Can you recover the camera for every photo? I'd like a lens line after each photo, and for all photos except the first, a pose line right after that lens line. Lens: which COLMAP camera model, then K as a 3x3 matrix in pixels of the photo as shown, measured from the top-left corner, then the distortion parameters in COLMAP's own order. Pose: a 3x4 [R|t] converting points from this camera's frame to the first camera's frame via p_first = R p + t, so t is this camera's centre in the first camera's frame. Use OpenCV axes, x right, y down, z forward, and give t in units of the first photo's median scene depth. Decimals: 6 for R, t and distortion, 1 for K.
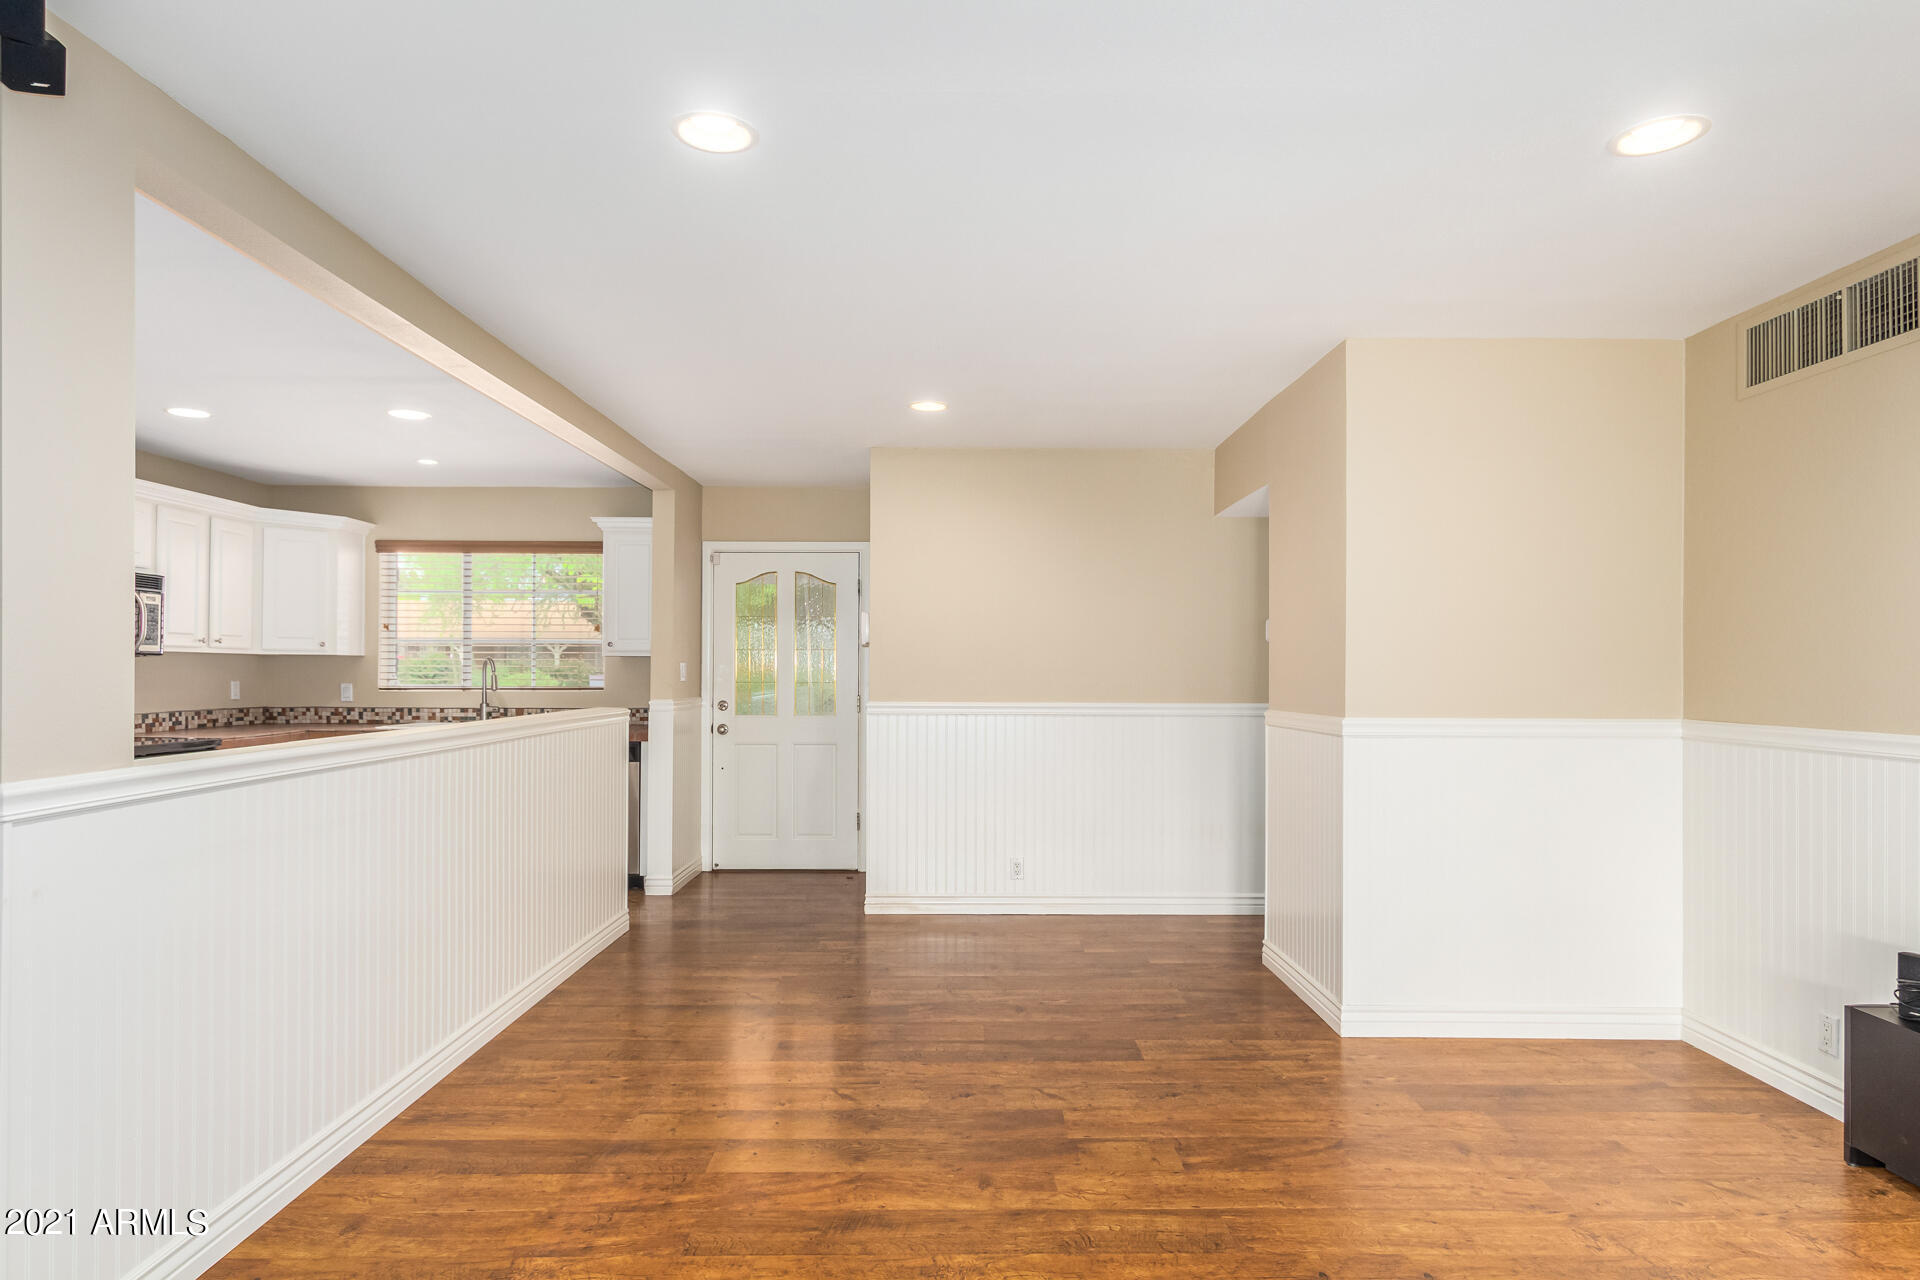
lens RADIAL K [[1103.9, 0, 991.0], [0, 1103.9, 658.9], [0, 0, 1]] dist [0.022735, -0.000216]
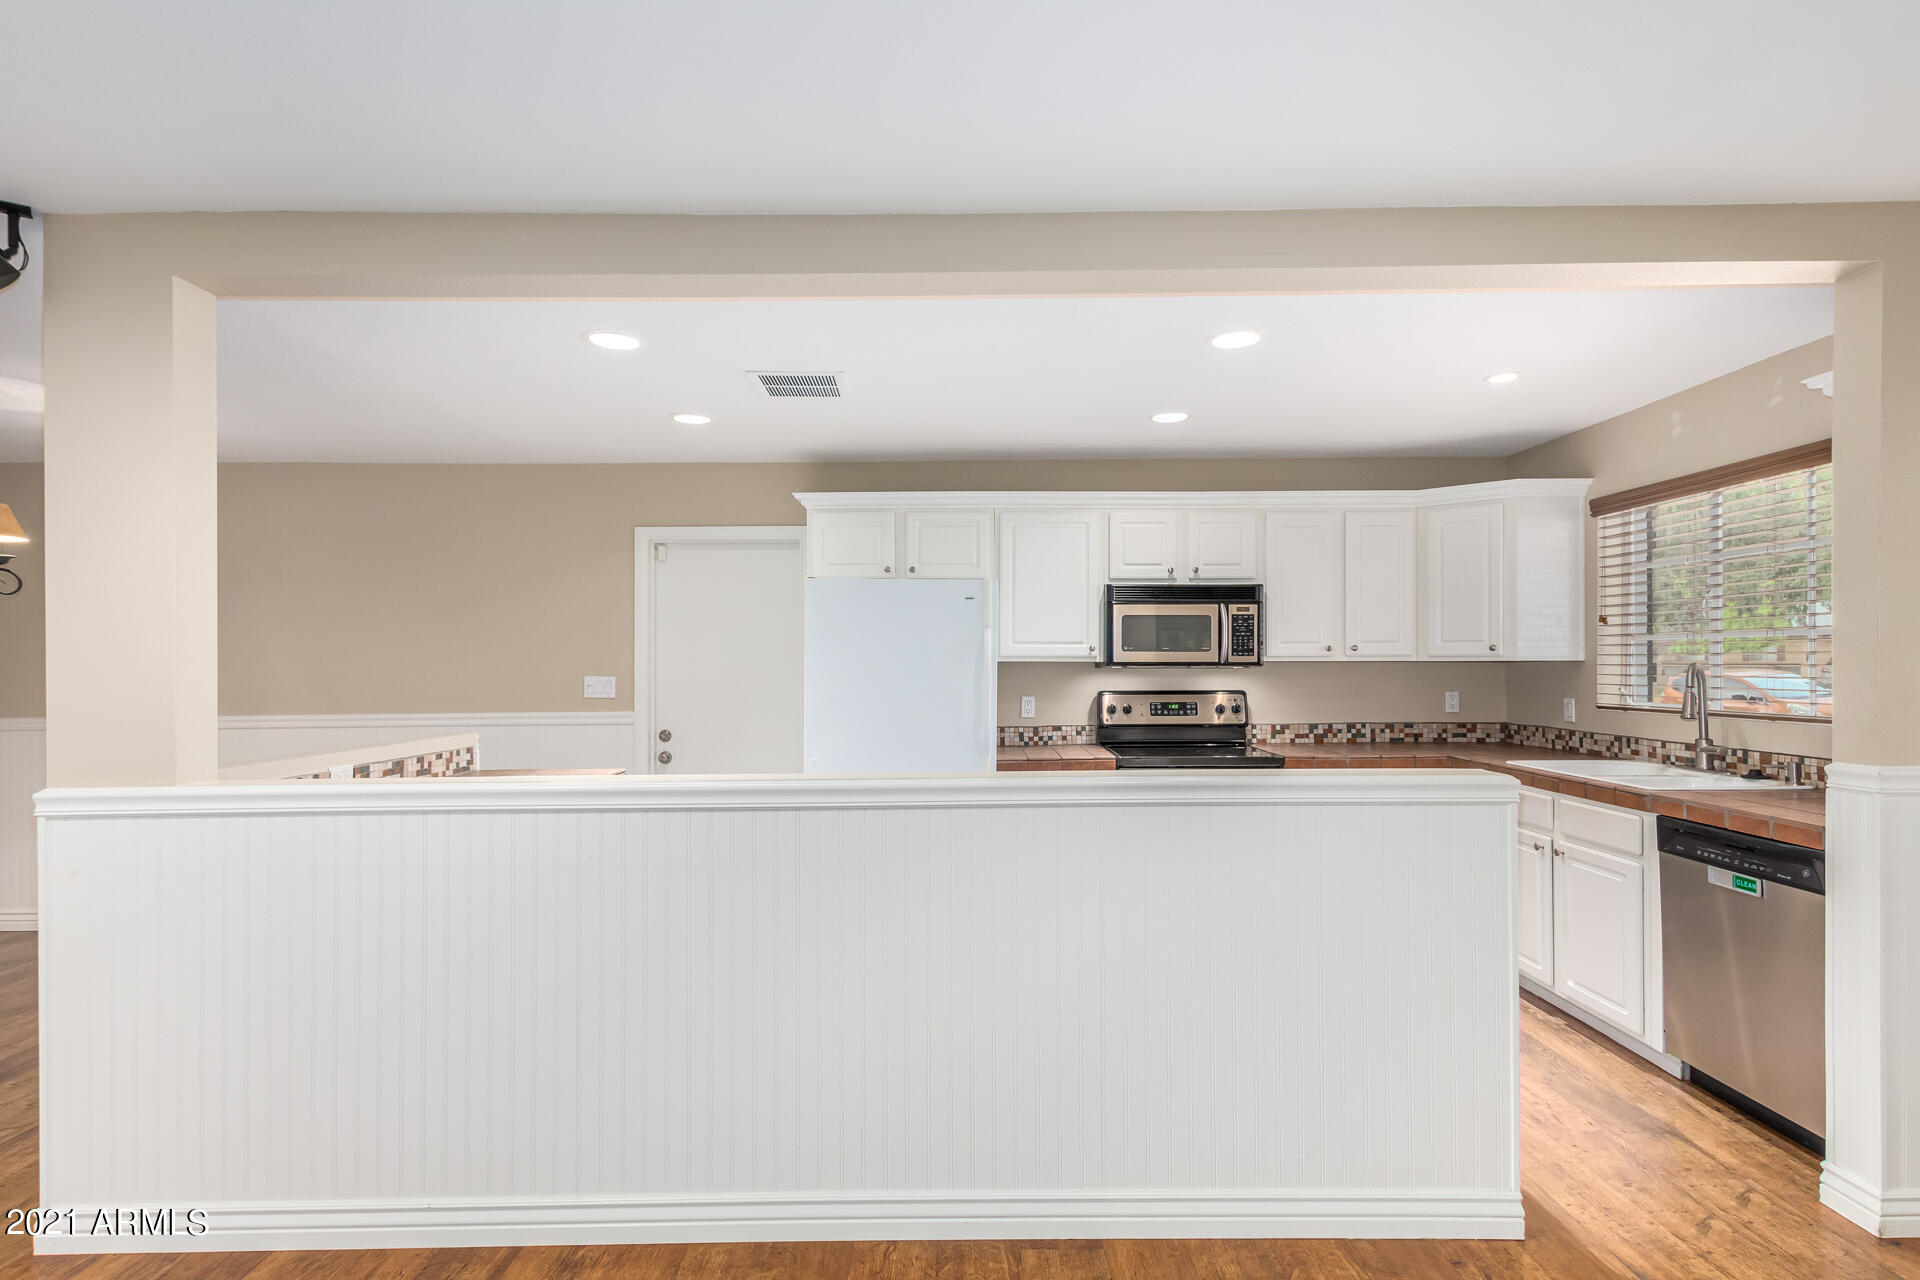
lens RADIAL K [[949.2, 0, 927.0], [0, 949.2, 645.7], [0, 0, 1]] dist [0.020919, -0.000725]
pose [[-0.034648, -0.020524, -0.999189, 0.082993], [0.016569, 0.999640, -0.021108, -0.006762], [0.999262, -0.017287, -0.034296, 0.610060]]
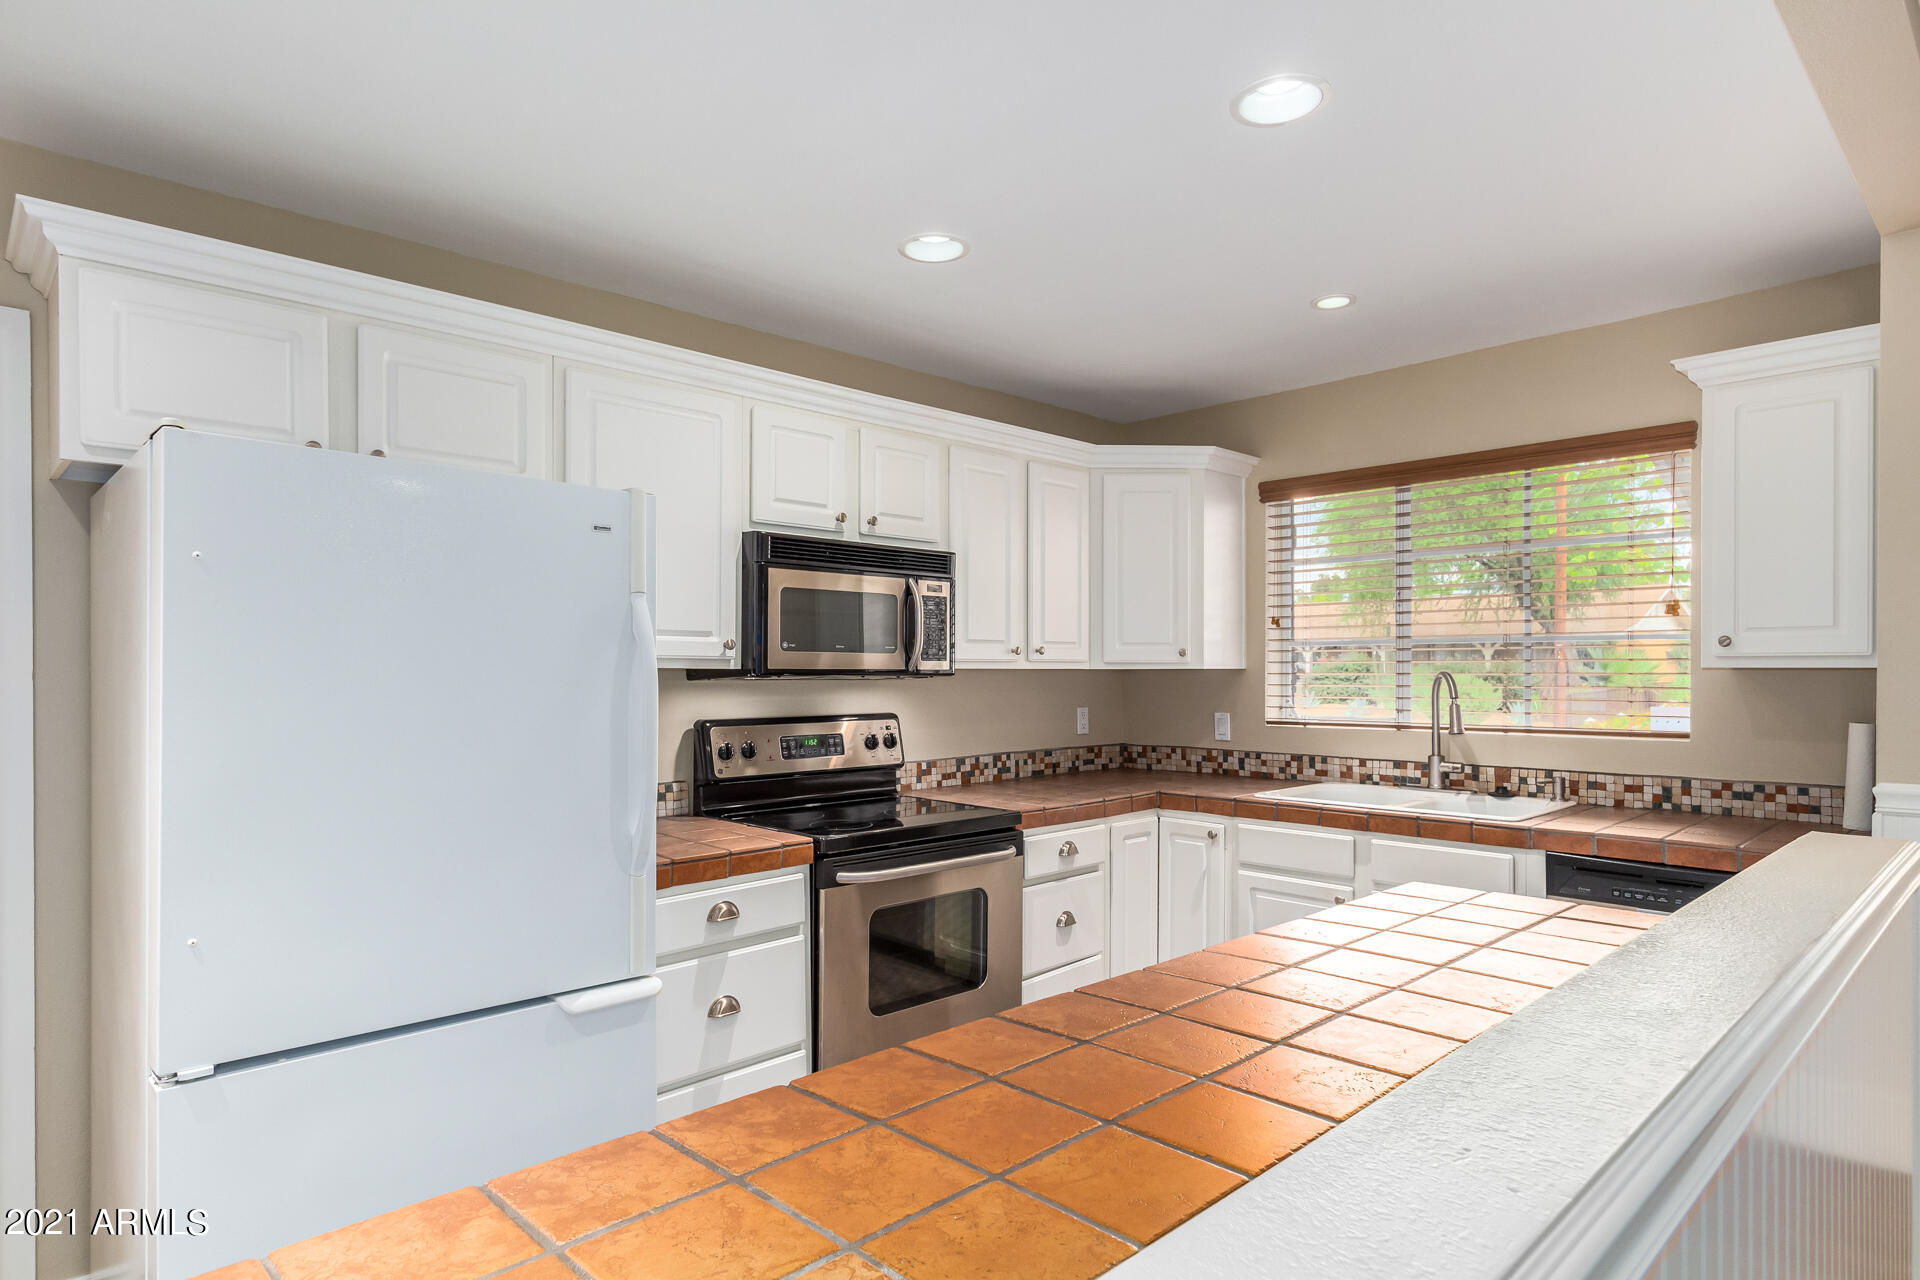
lens RADIAL K [[1095.7, 0, 961.9], [0, 1095.7, 679.2], [0, 0, 1]] dist [-0.000244, 0.000260]
pose [[0.689571, 0.001709, -0.724216, -0.232164], [0.013070, 0.999805, 0.014804, -0.008732], [0.724100, -0.019674, 0.689415, 0.470108]]
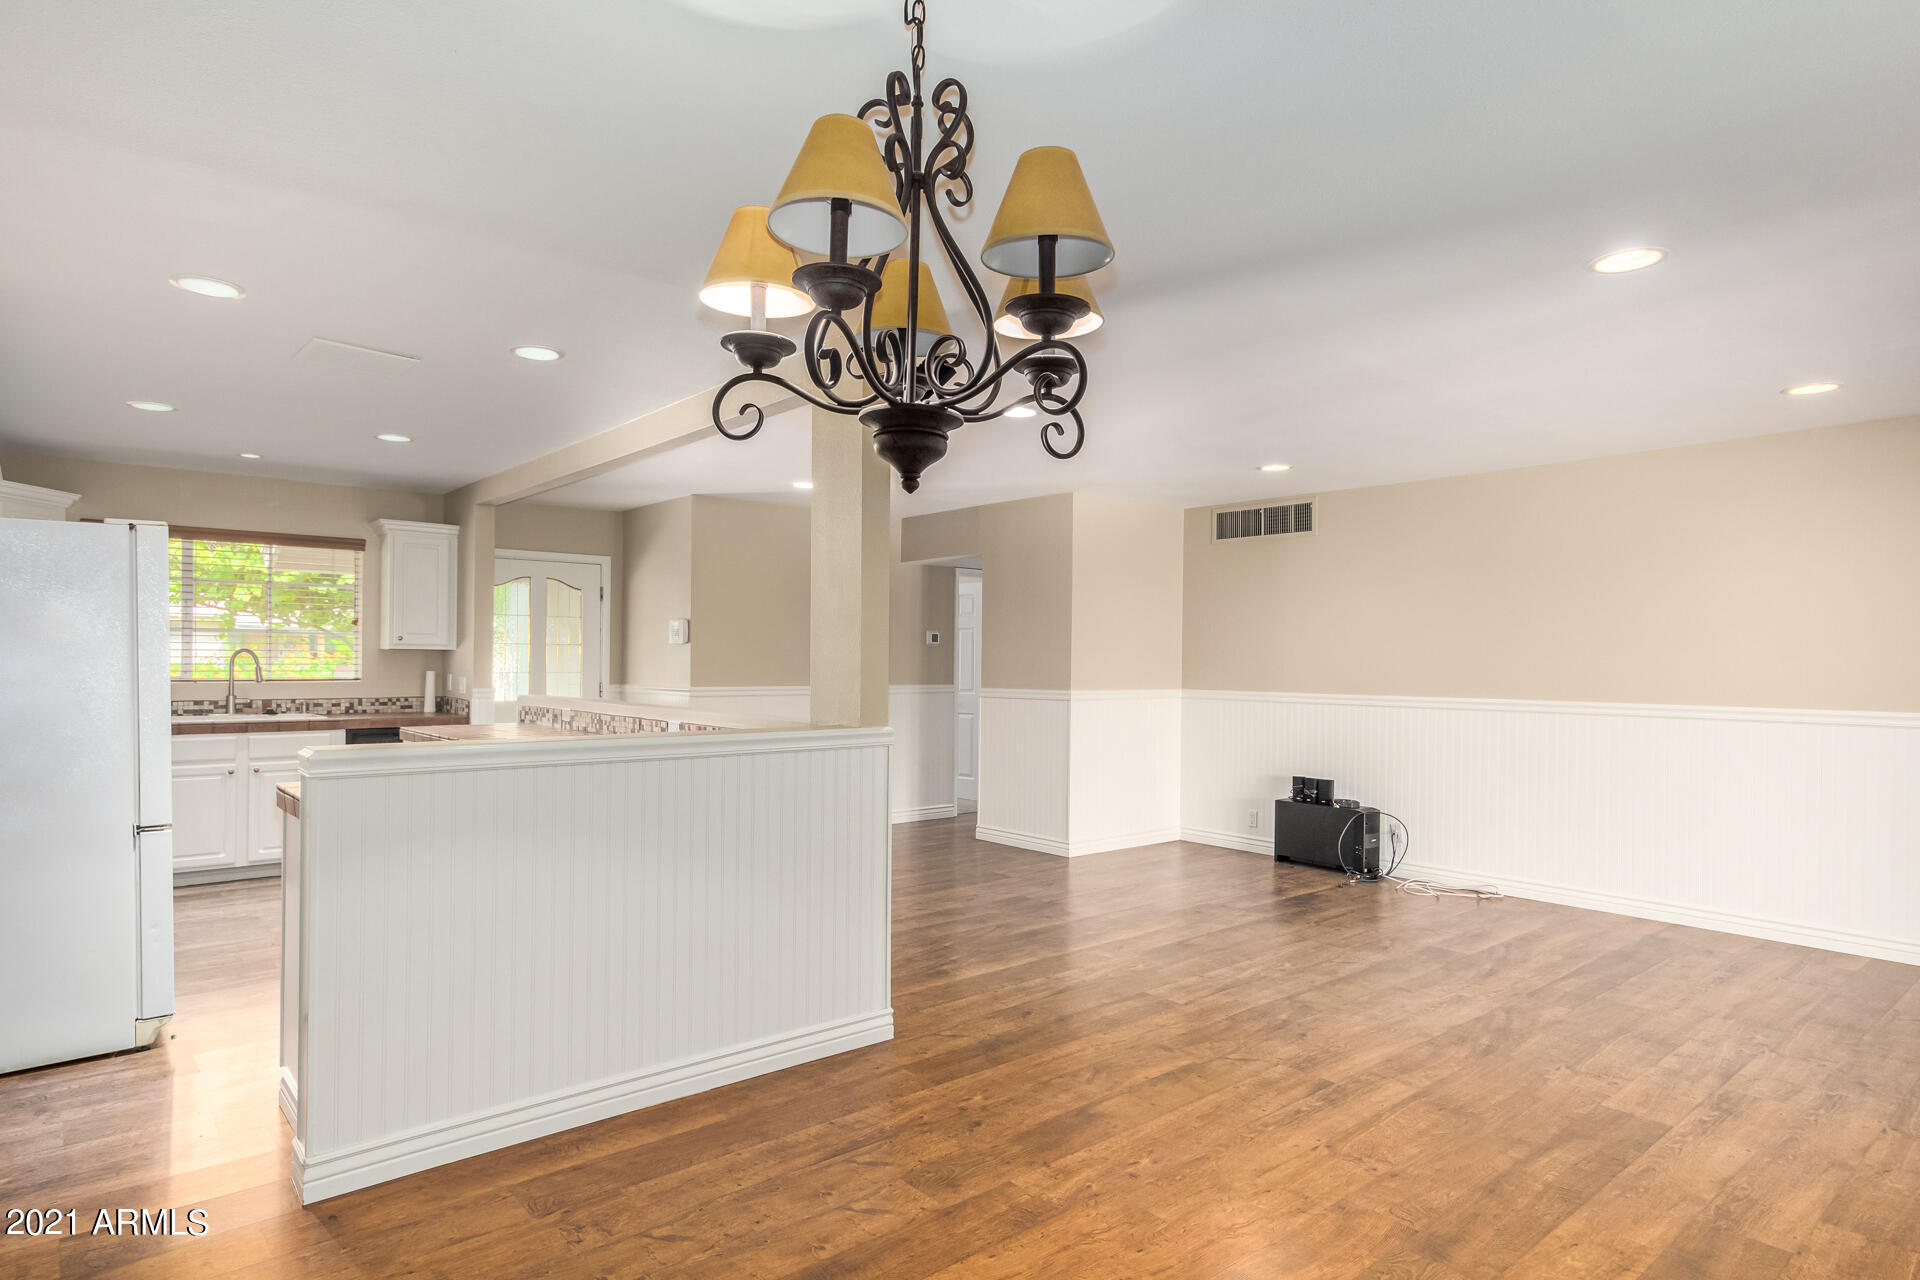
lens RADIAL K [[1082.2, 0, 997.1], [0, 1082.2, 652.8], [0, 0, 1]] dist [0.005180, -0.001025]
pose [[0.751964, 0.006525, 0.659172, -0.593978], [-0.012386, 0.999914, 0.004232, -0.011004], [-0.659088, -0.011347, 0.751980, -0.187378]]
